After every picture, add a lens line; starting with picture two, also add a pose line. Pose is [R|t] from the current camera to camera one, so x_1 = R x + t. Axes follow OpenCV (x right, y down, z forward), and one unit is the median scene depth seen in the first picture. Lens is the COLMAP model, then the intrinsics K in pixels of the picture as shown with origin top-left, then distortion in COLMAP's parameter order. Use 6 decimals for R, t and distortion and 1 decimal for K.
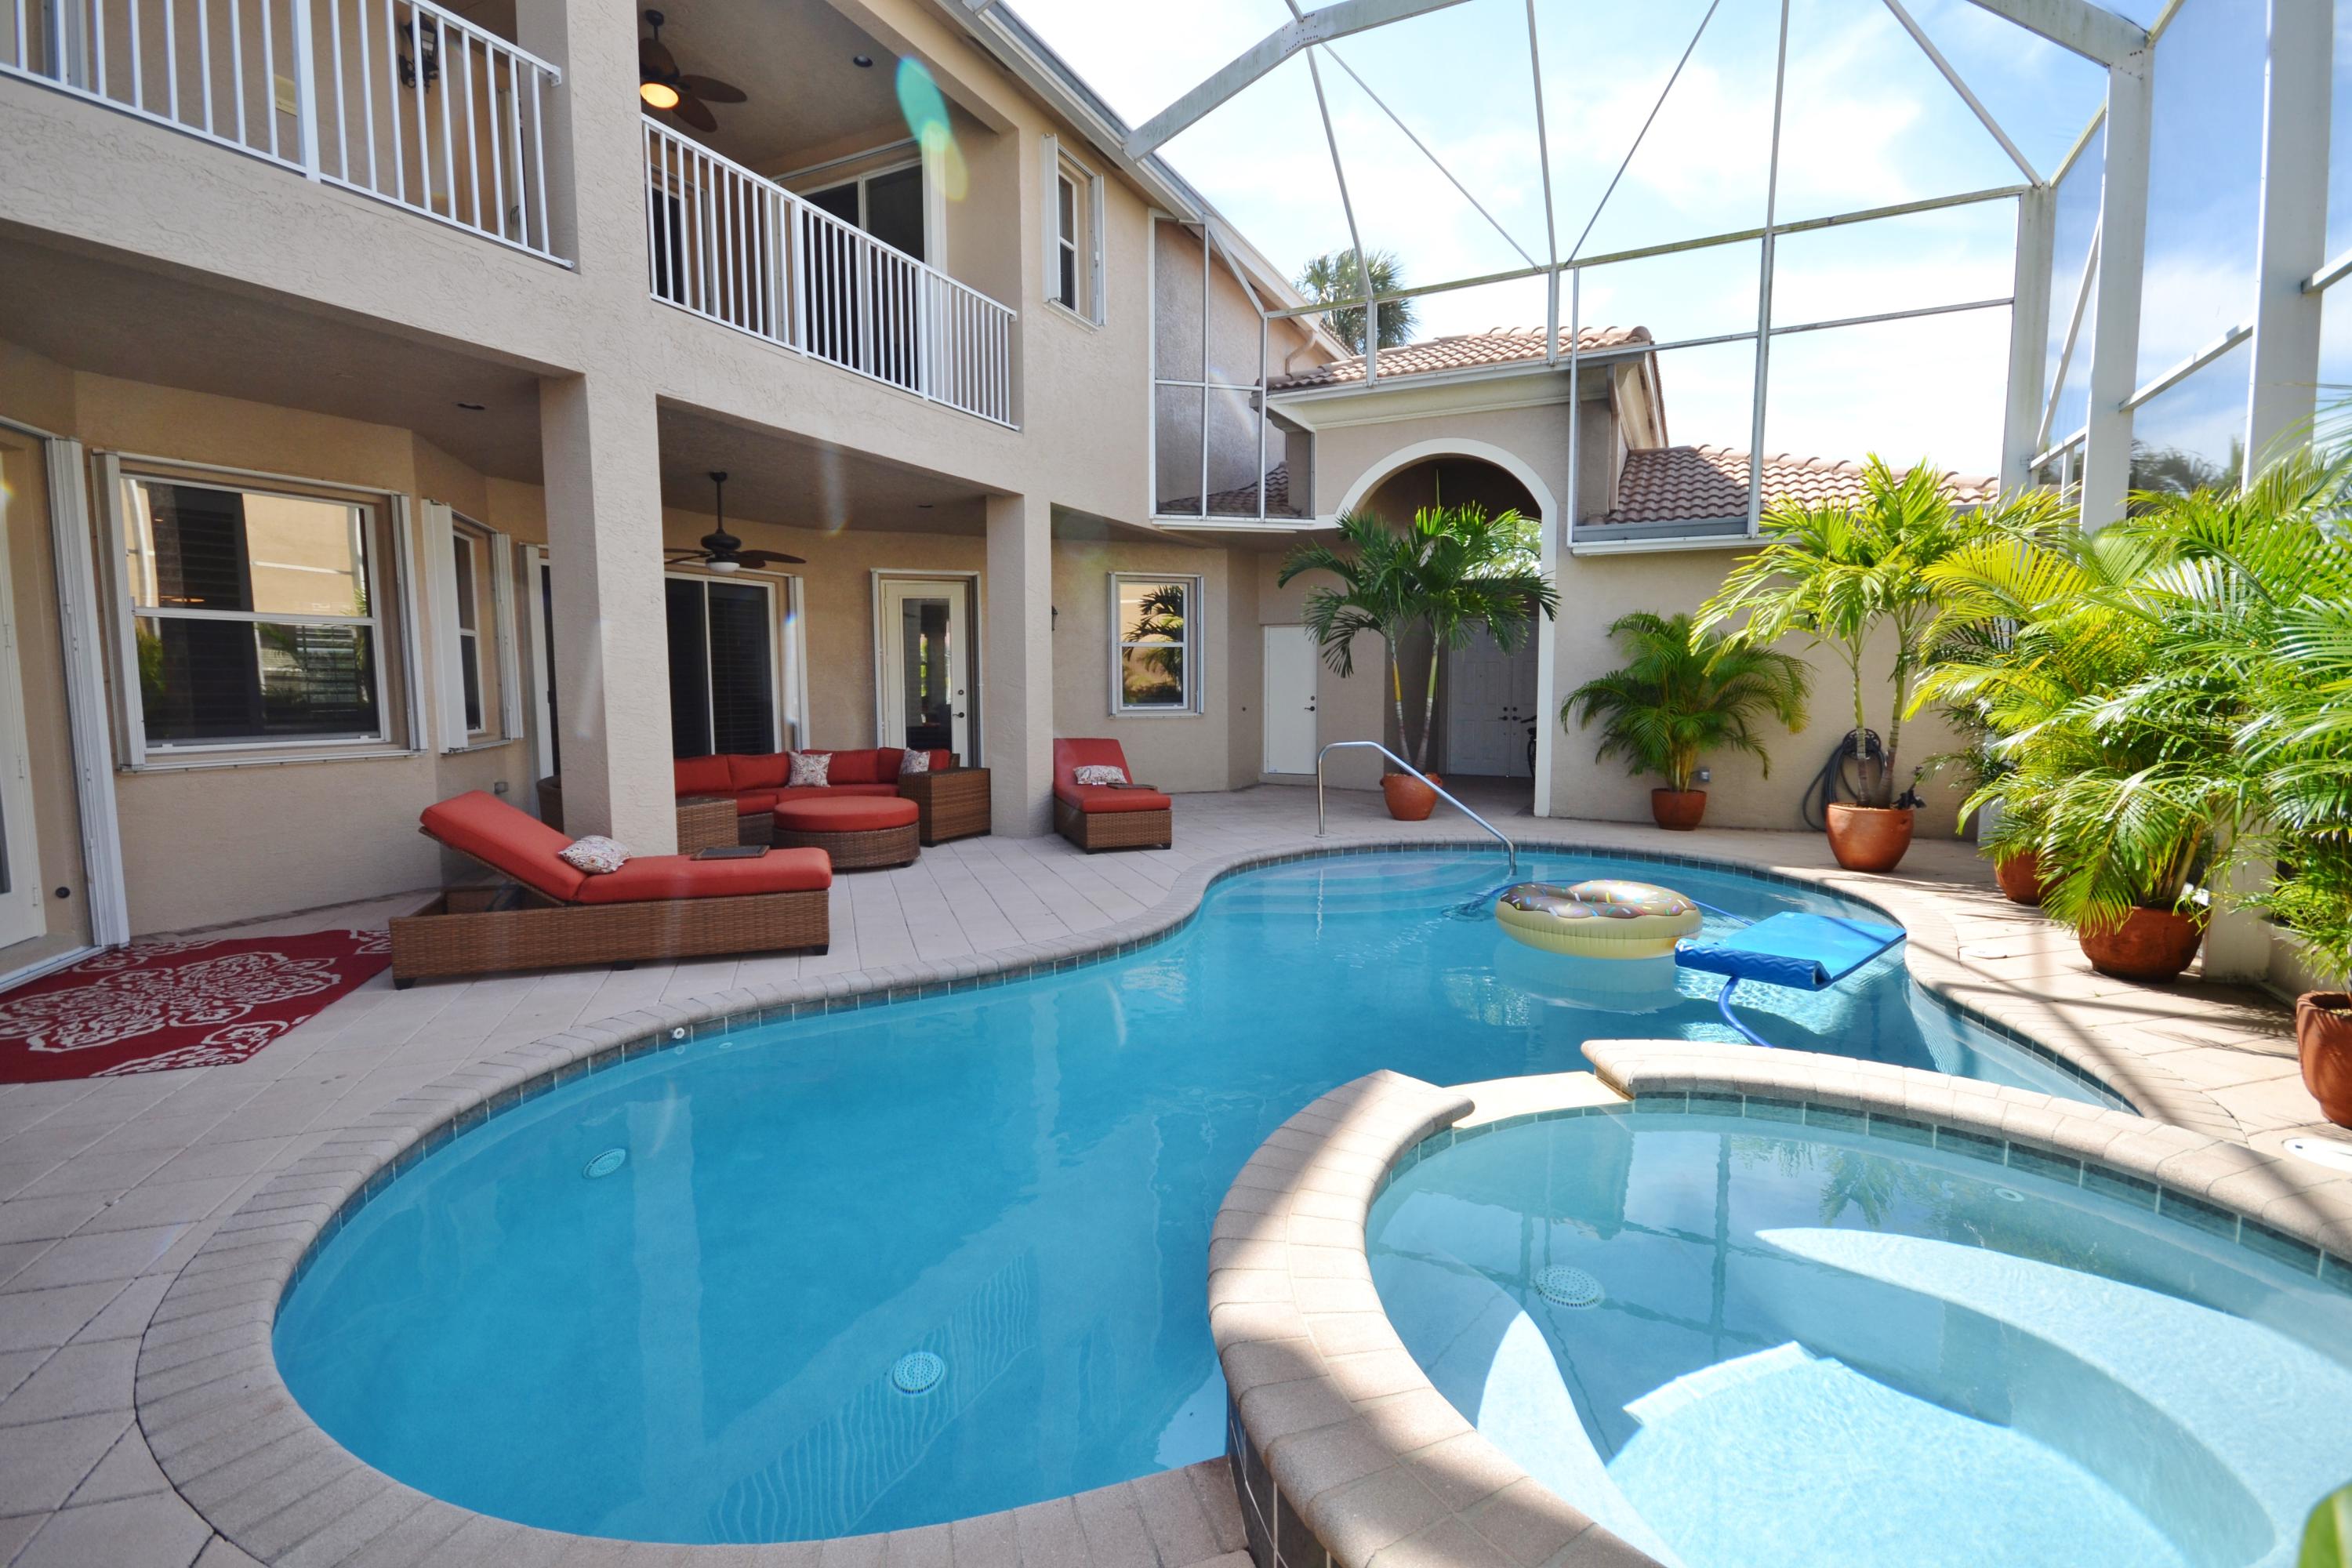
lens RADIAL K [[1048.0, 0, 1174.3], [0, 1048.0, 778.5], [0, 0, 1]] dist [0.010552, -0.013345]
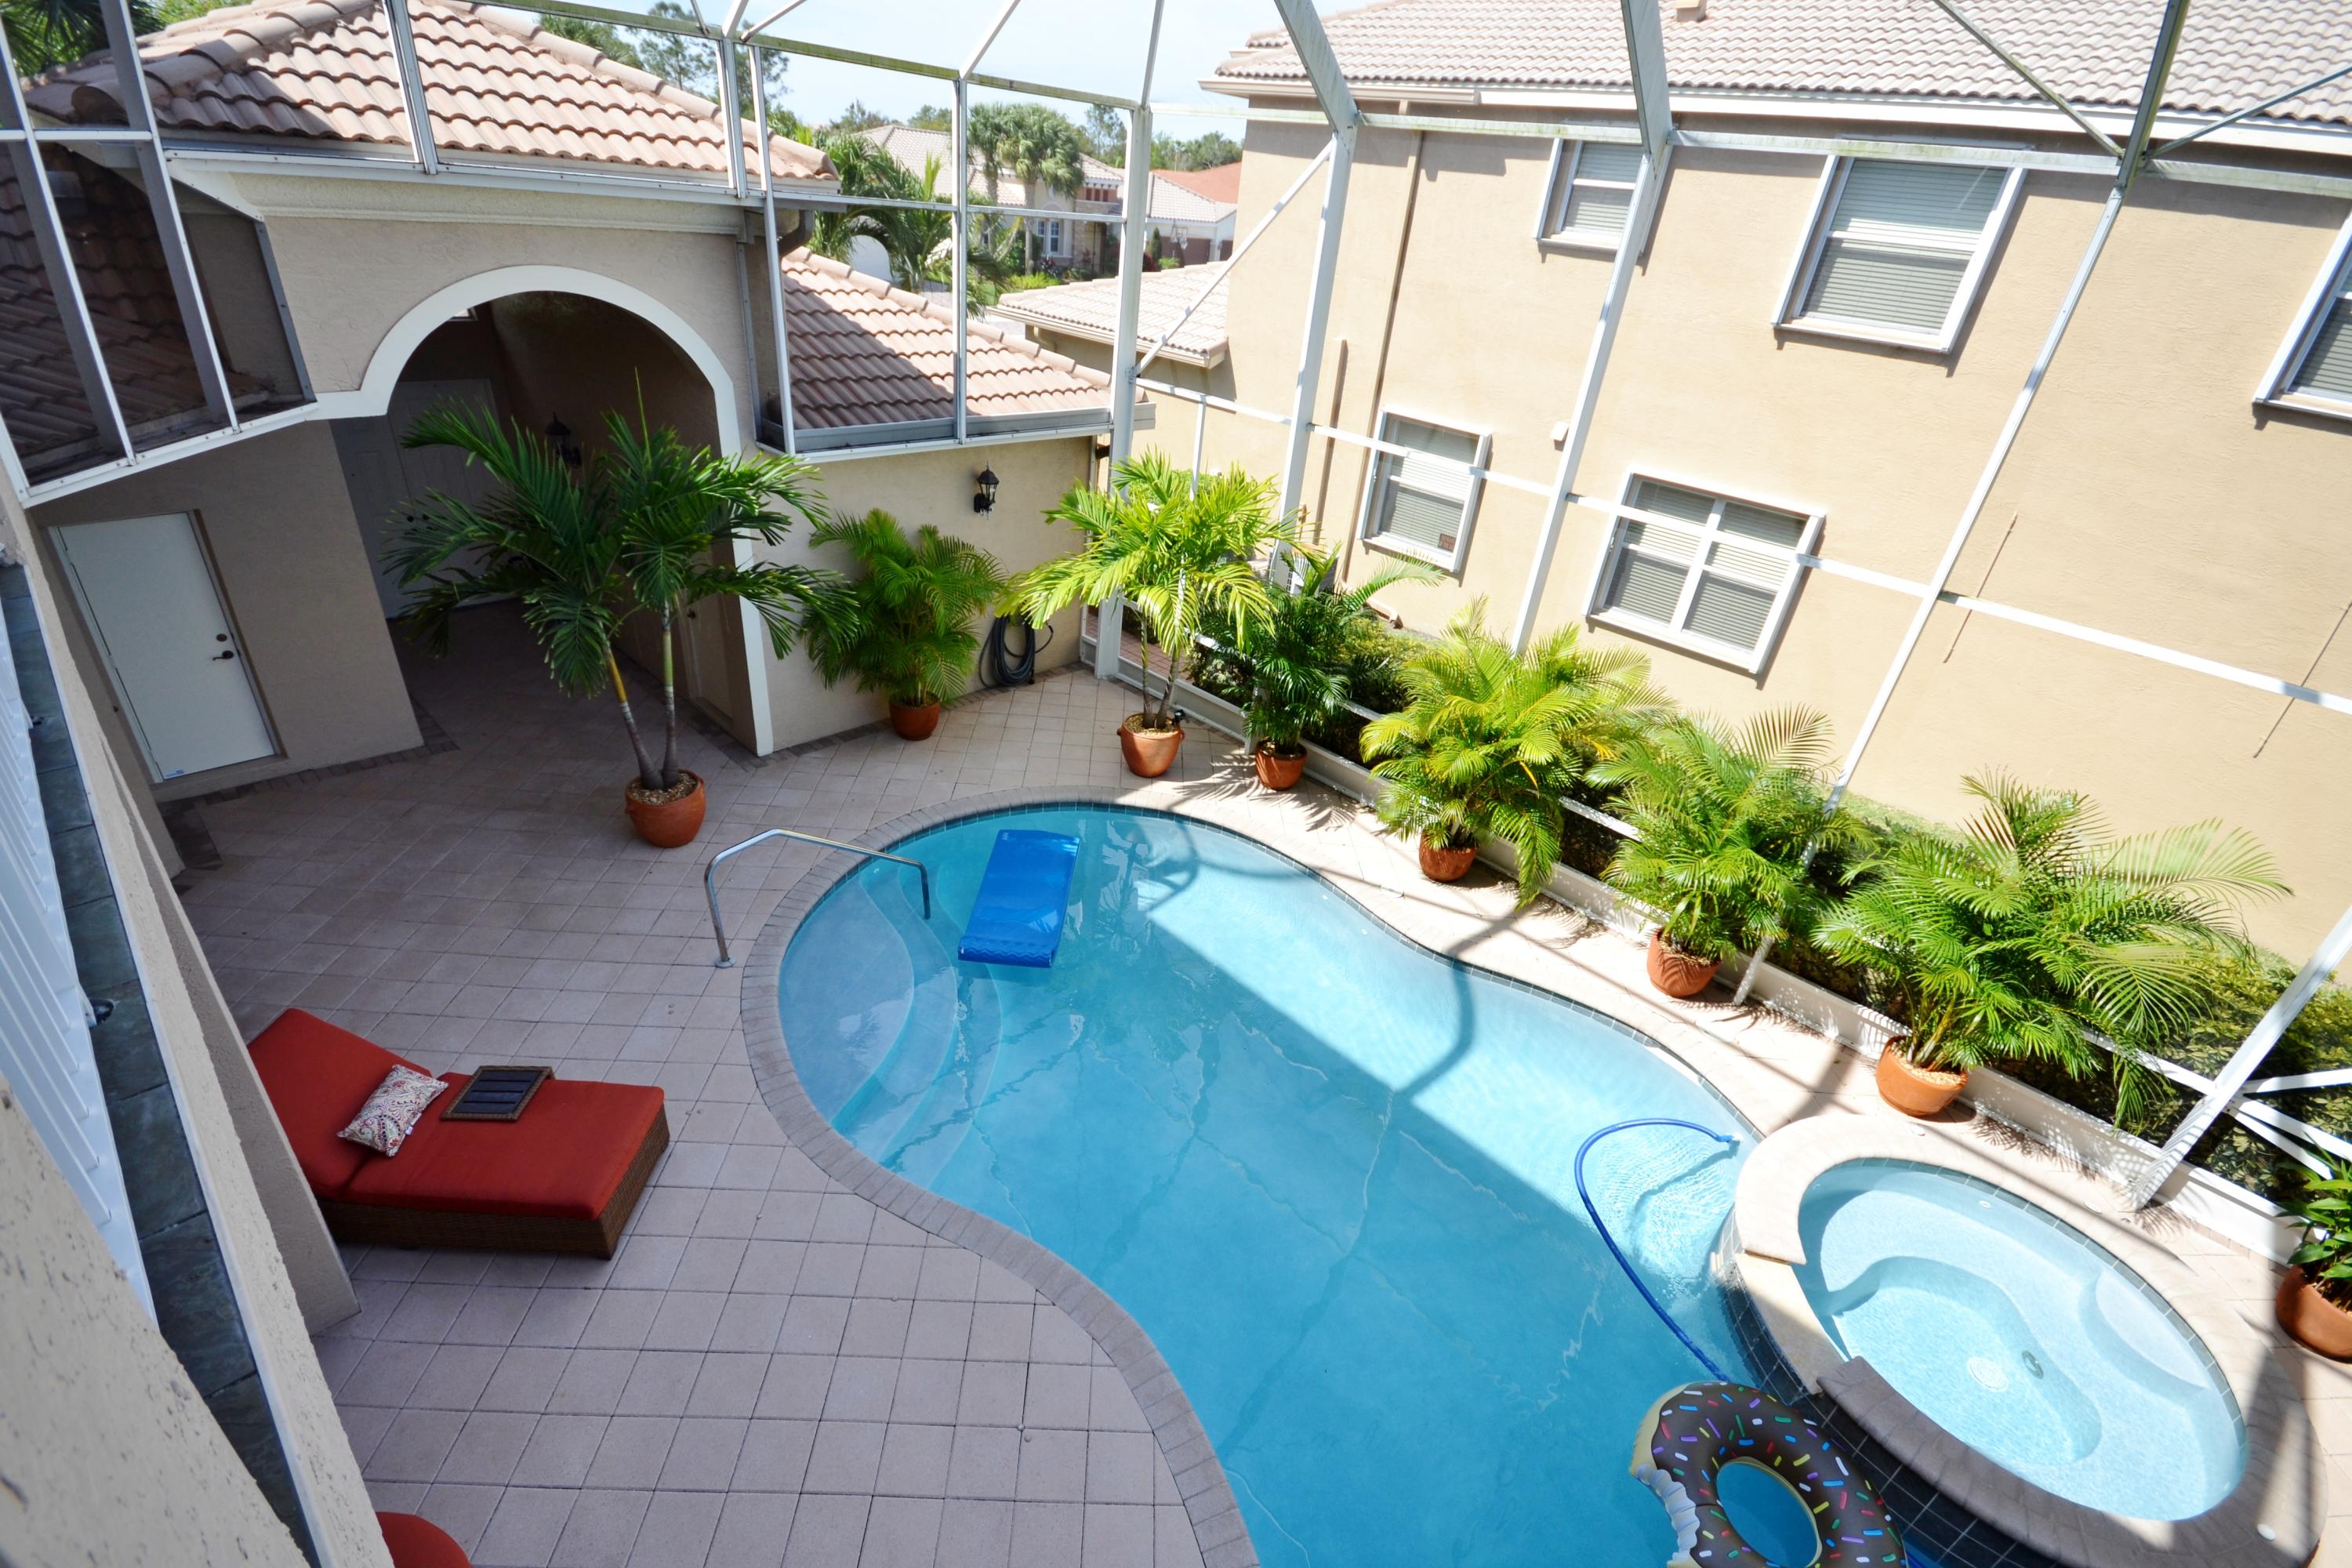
lens RADIAL K [[1048.0, 0, 1174.3], [0, 1048.0, 778.5], [0, 0, 1]] dist [0.010552, -0.013345]
pose [[0.311999, -0.437231, 0.843496, -0.278839], [0.001373, 0.888020, 0.459802, -0.346837], [-0.950081, -0.142300, 0.277662, 0.455236]]
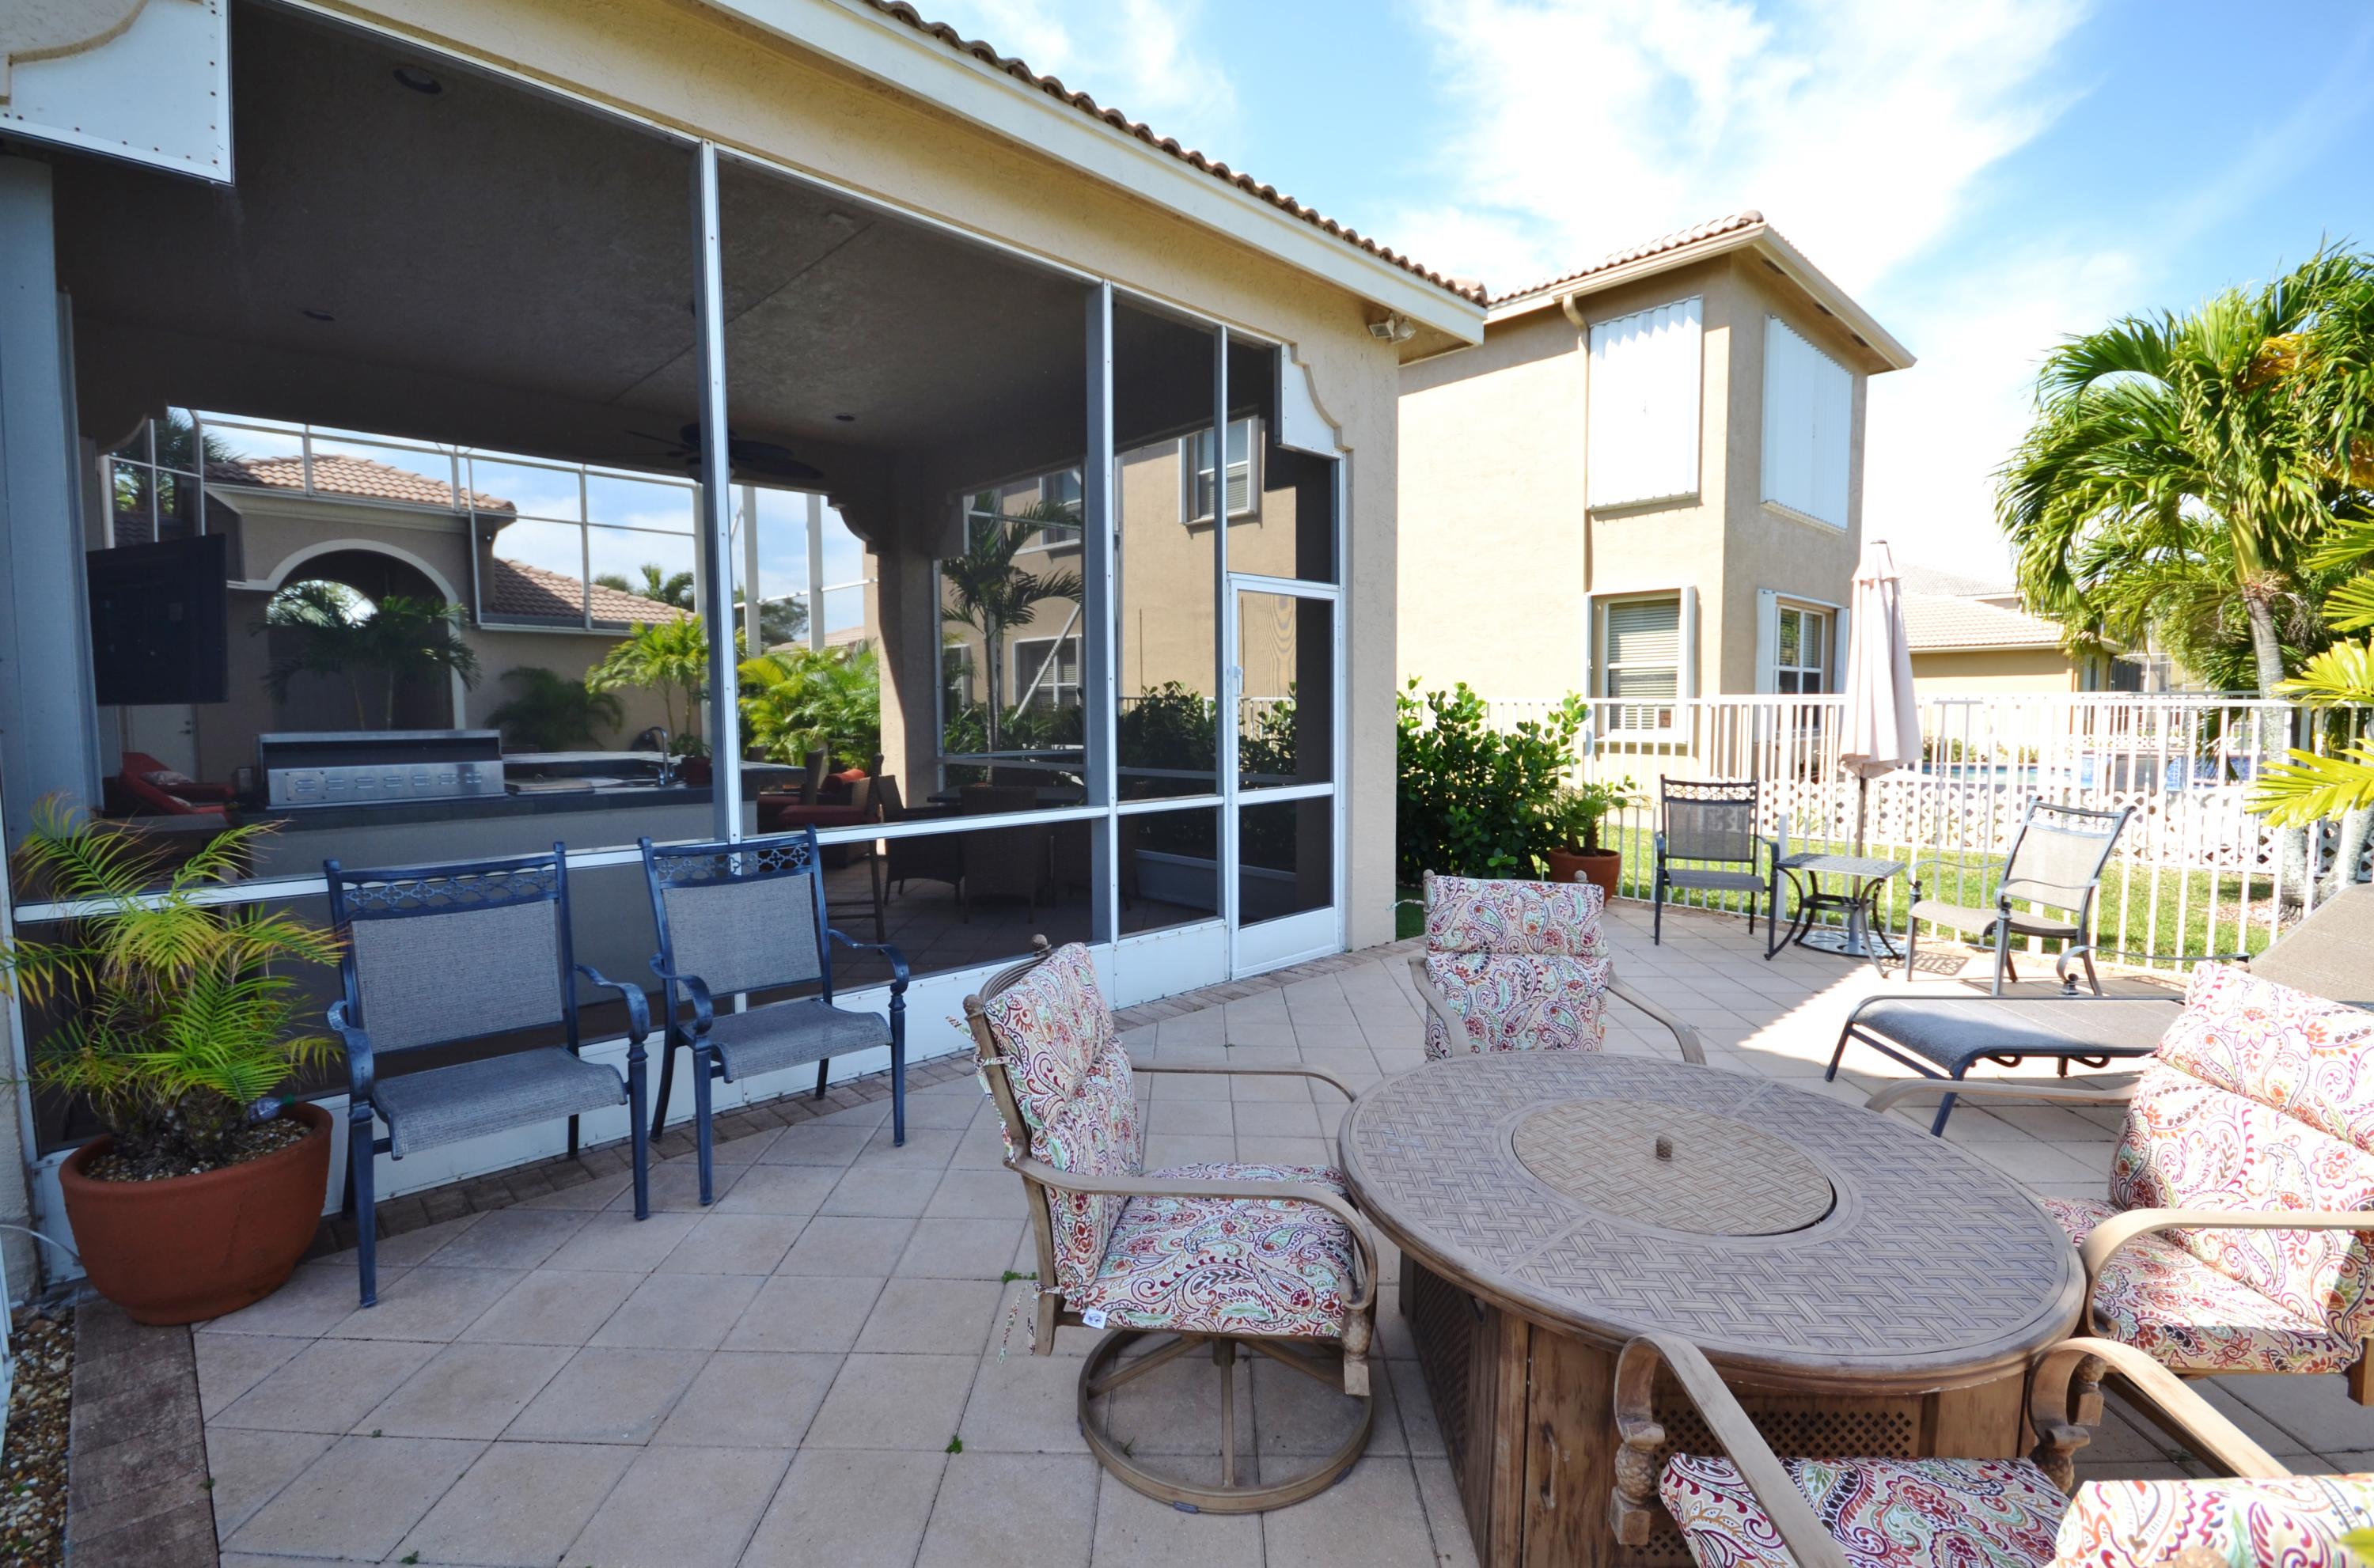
lens RADIAL K [[1062.2, 0, 1199.8], [0, 1062.2, 754.2], [0, 0, 1]] dist [0.001394, -0.000071]
pose [[0.355919, -0.038735, 0.933714, -0.743357], [0.097531, 0.995224, 0.004109, 0.080291], [-0.929413, 0.089604, 0.357997, -0.597440]]
